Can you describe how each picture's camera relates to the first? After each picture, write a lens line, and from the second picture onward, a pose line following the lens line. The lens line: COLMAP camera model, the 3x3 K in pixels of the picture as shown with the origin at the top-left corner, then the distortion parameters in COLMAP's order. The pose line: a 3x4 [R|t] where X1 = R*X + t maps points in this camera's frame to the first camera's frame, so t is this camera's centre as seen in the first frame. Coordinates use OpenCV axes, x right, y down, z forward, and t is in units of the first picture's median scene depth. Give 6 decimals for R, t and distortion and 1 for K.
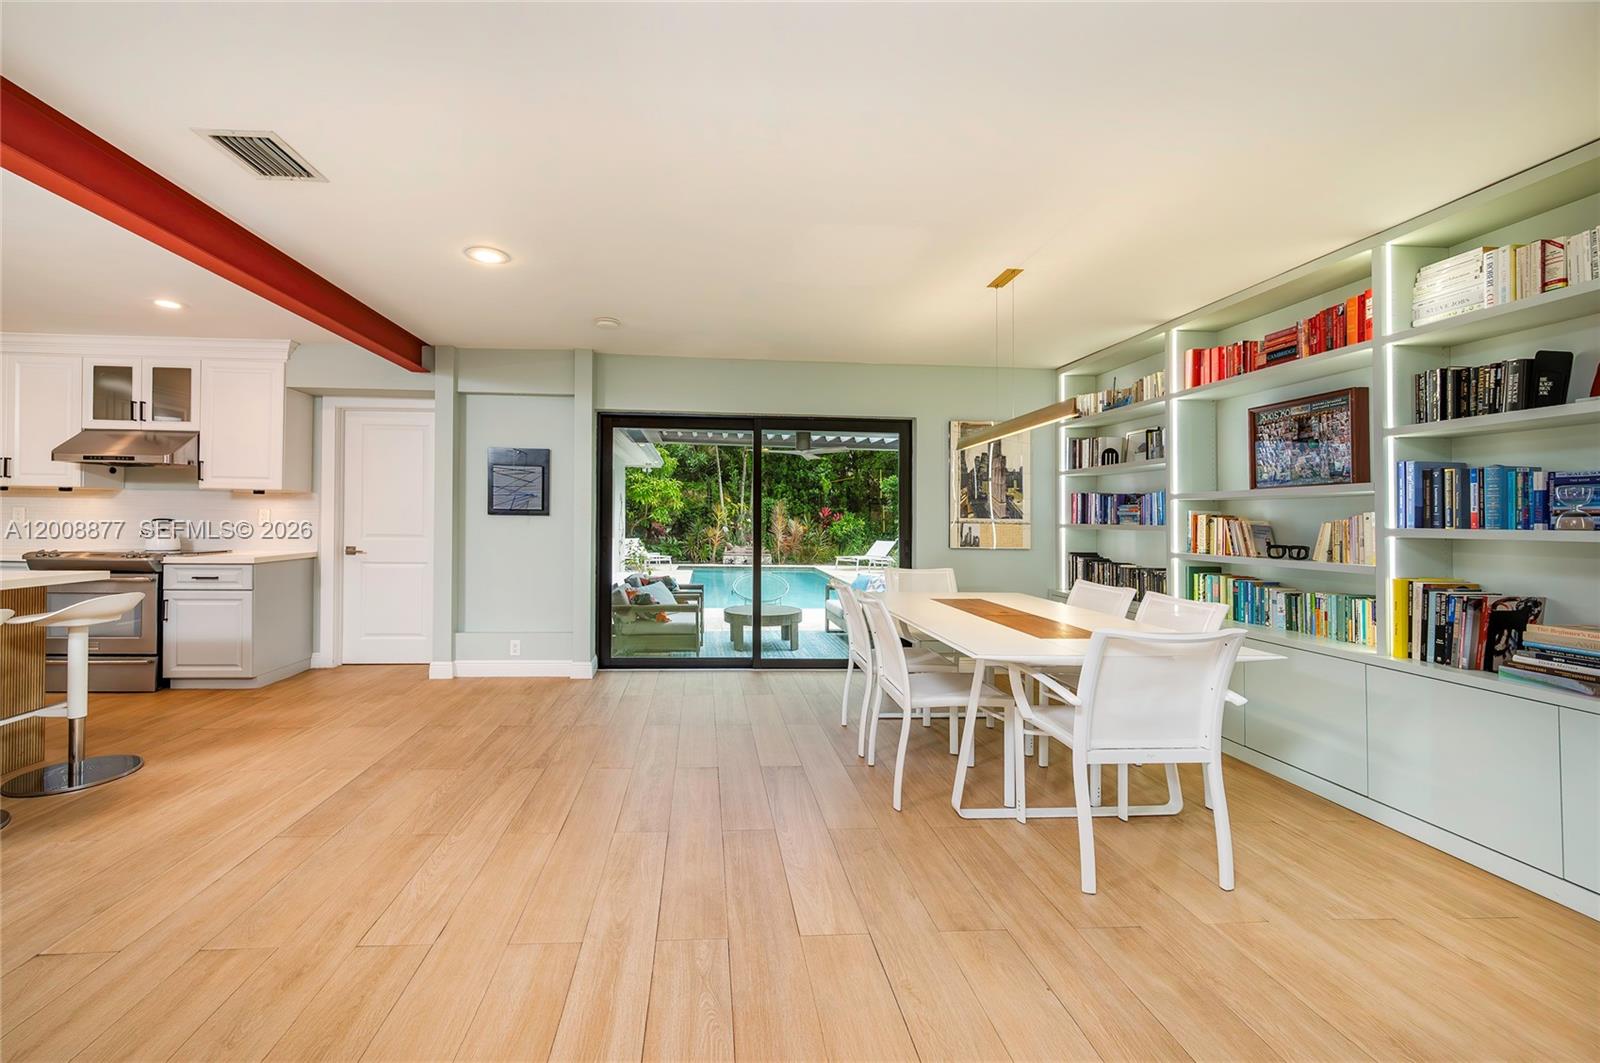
lens RADIAL K [[605.8, 0, 745.0], [0, 605.8, 519.4], [0, 0, 1]] dist [-0.006735, 0.000896]
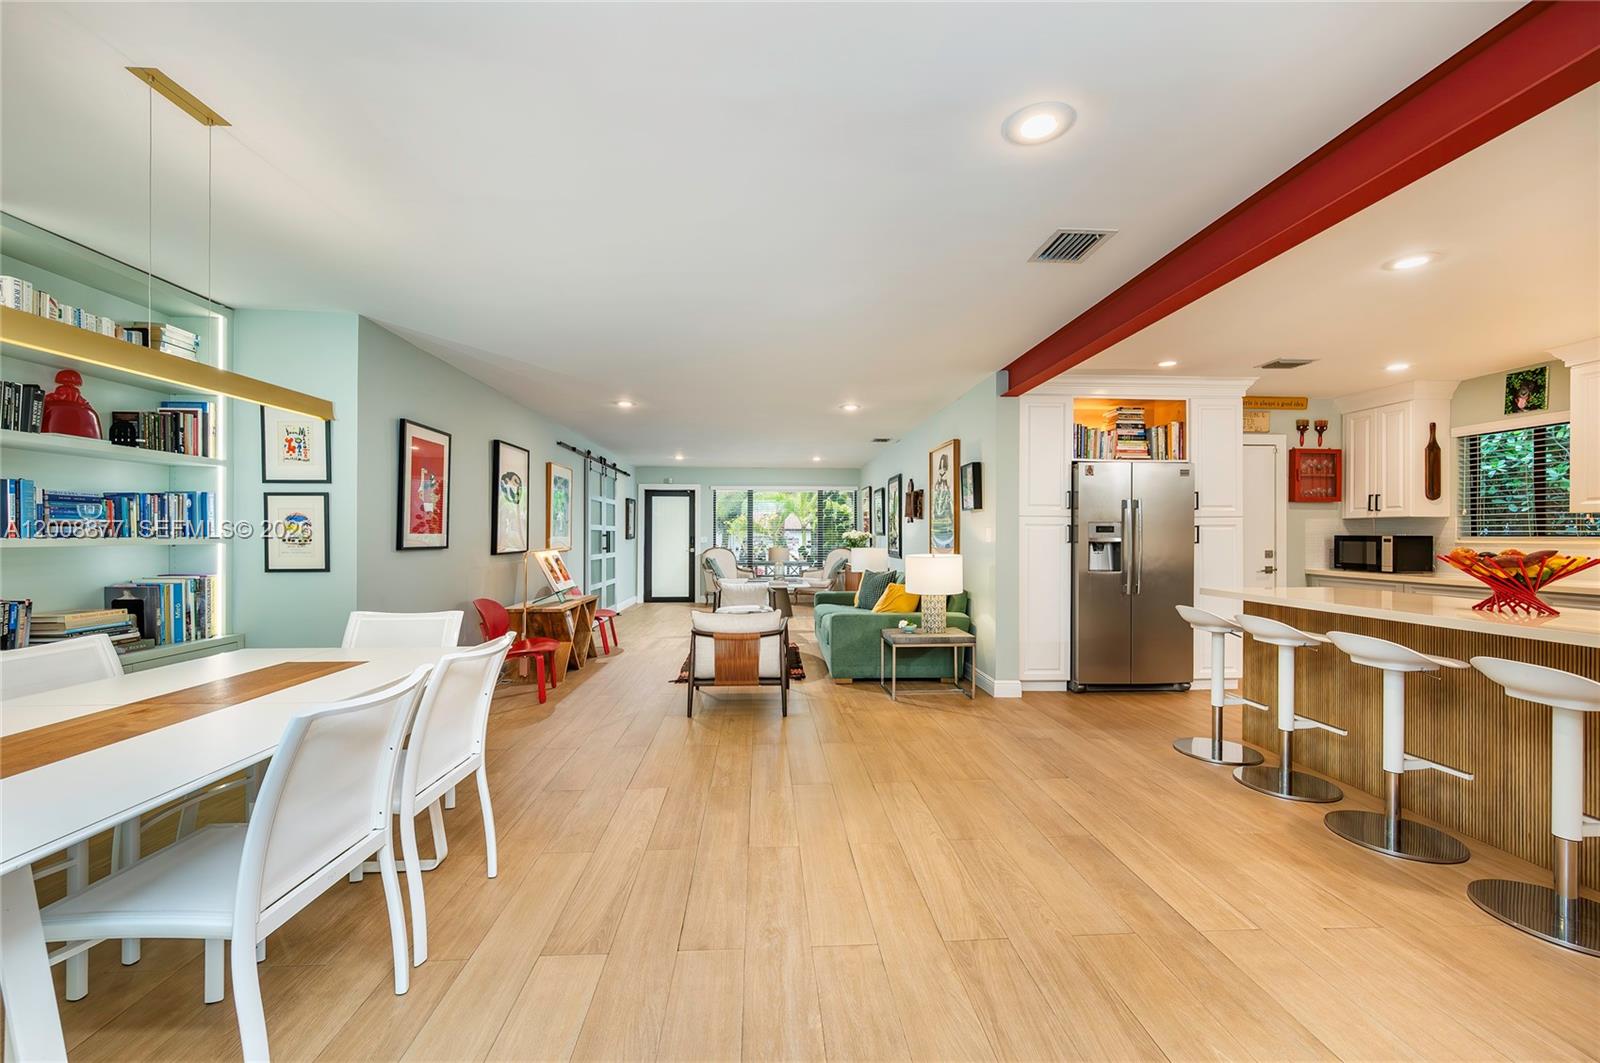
lens RADIAL K [[633.2, 0, 817.4], [0, 633.2, 531.2], [0, 0, 1]] dist [-0.001478, 0.000833]
pose [[-0.999819, -0.018540, -0.004303, -0.126250], [-0.018505, 0.999796, -0.008047, -0.006581], [0.004451, -0.007966, -0.999958, 1.119195]]
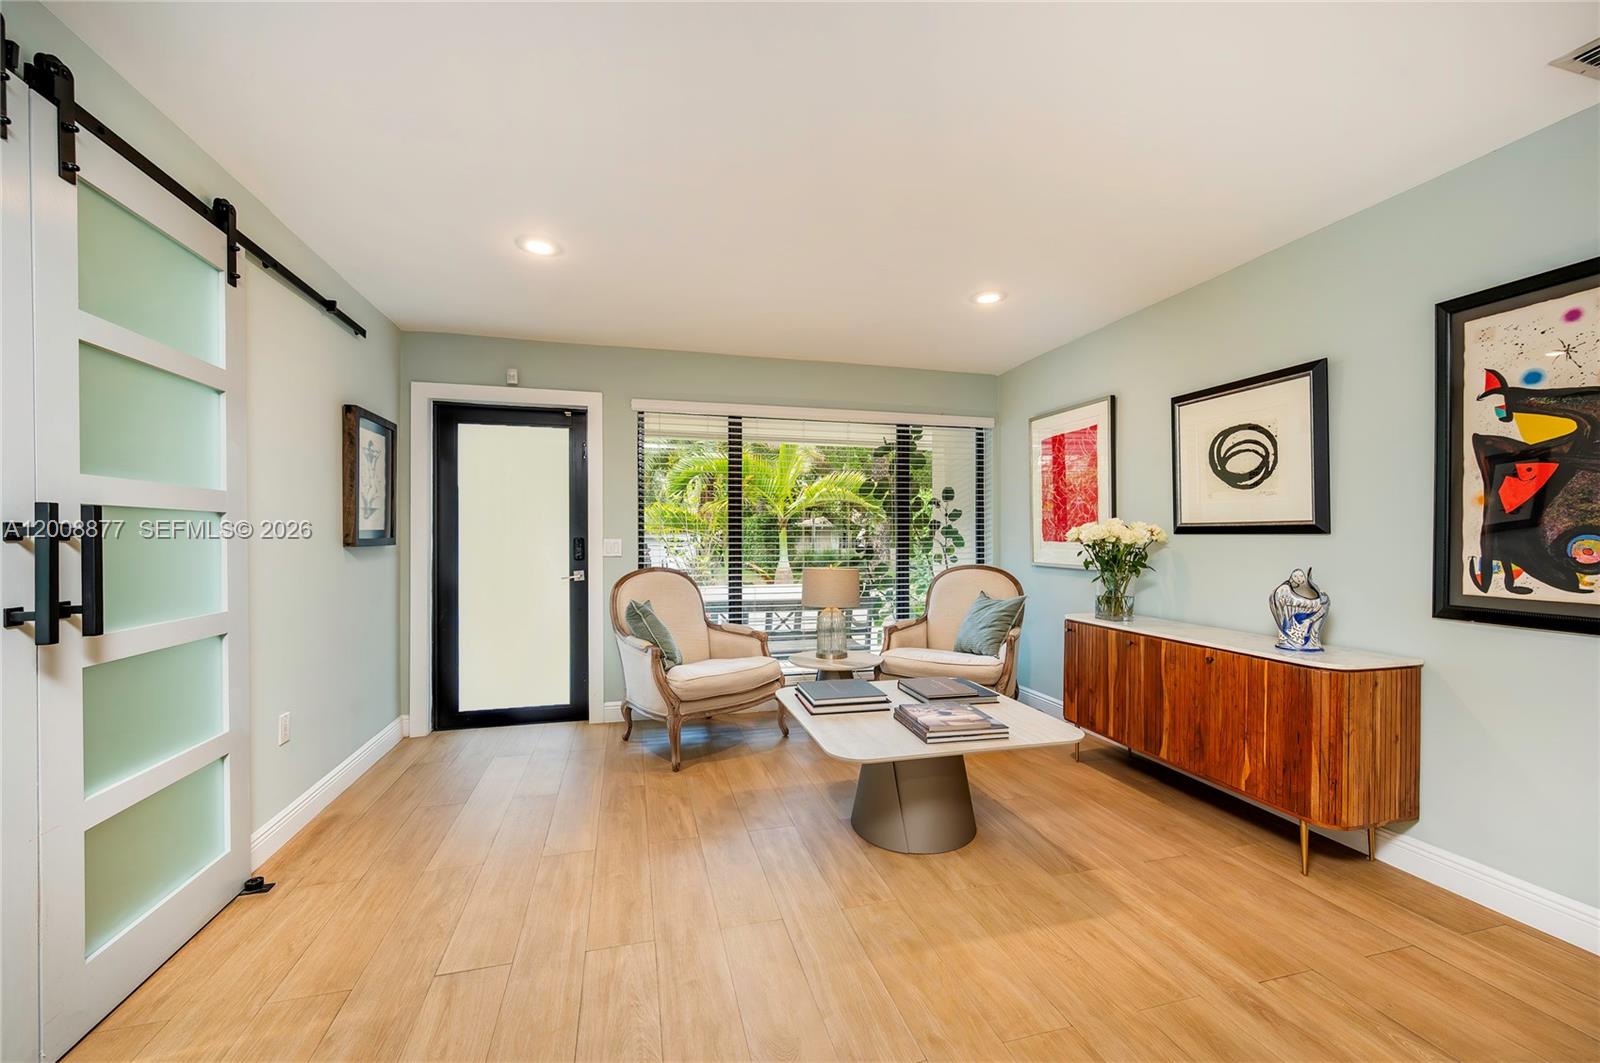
lens RADIAL K [[633.2, 0, 753.1], [0, 633.2, 537.1], [0, 0, 1]] dist [-0.001478, 0.000833]
pose [[-0.993473, -0.012485, -0.113381, 0.247411], [-0.012185, 0.999920, -0.003340, 0.000792], [0.113413, -0.001937, -0.993546, -0.630704]]
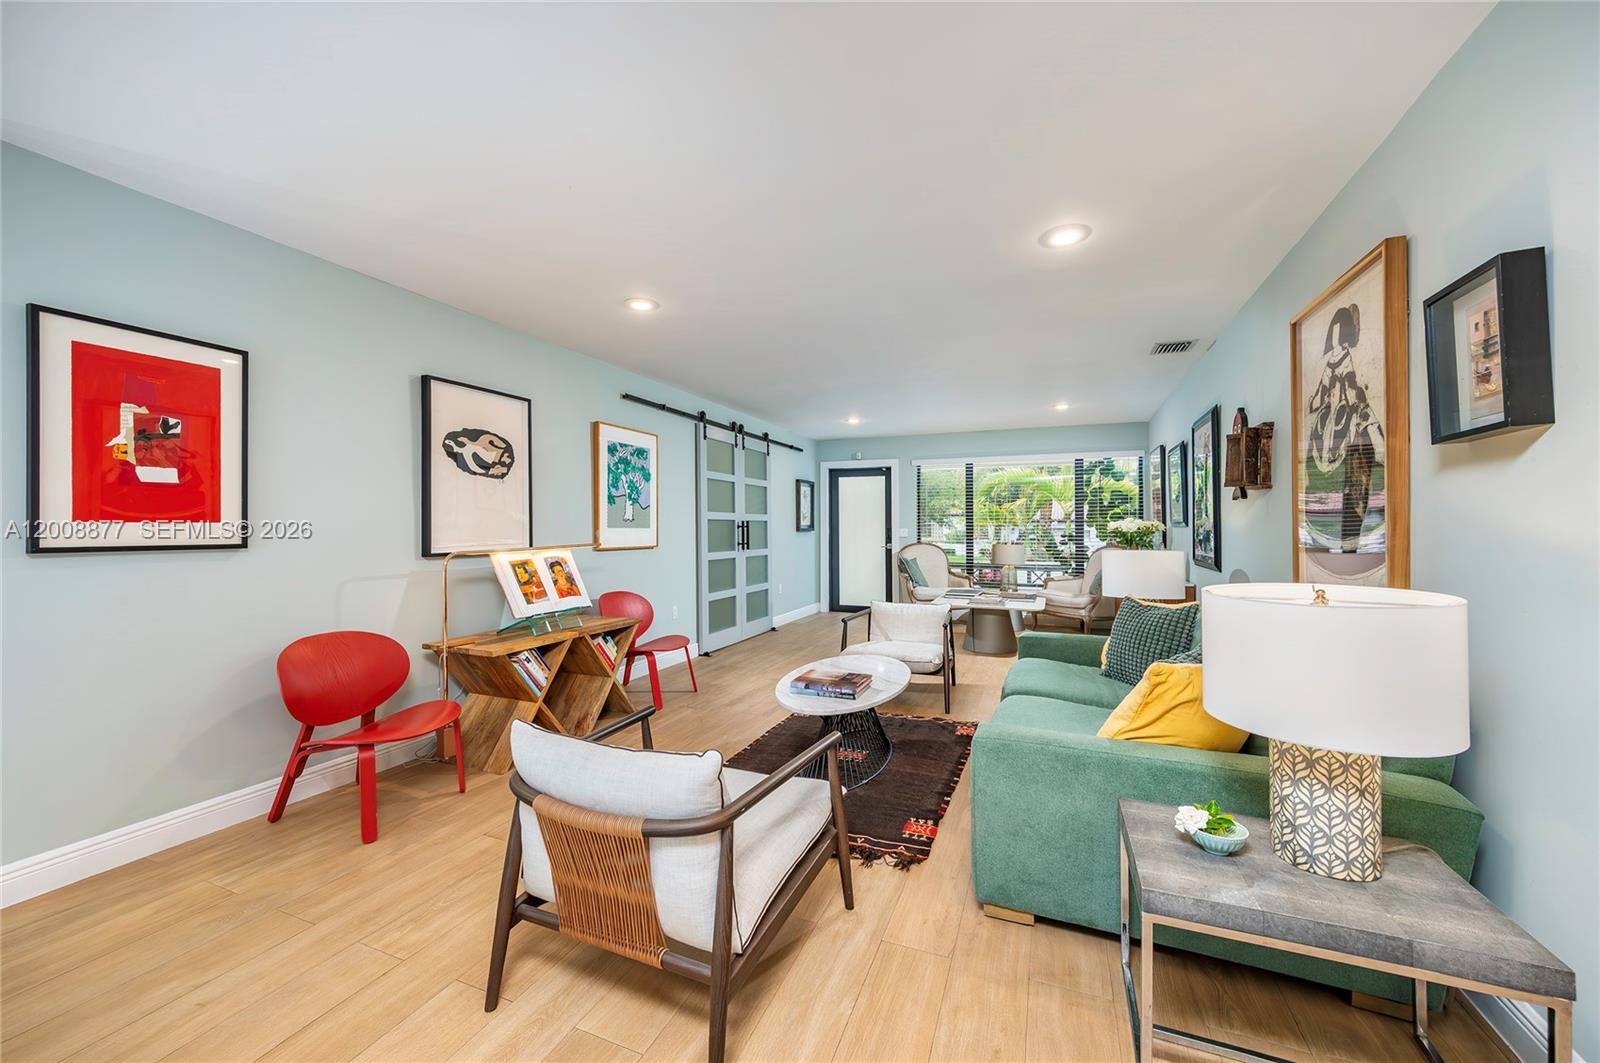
lens RADIAL K [[633.2, 0, 770.3], [0, 633.2, 523.7], [0, 0, 1]] dist [-0.001478, 0.000833]
pose [[-0.876441, -0.016231, 0.481236, -0.253957], [-0.017204, 0.999849, 0.002390, -0.008707], [-0.481203, -0.006184, -0.876588, 0.378105]]
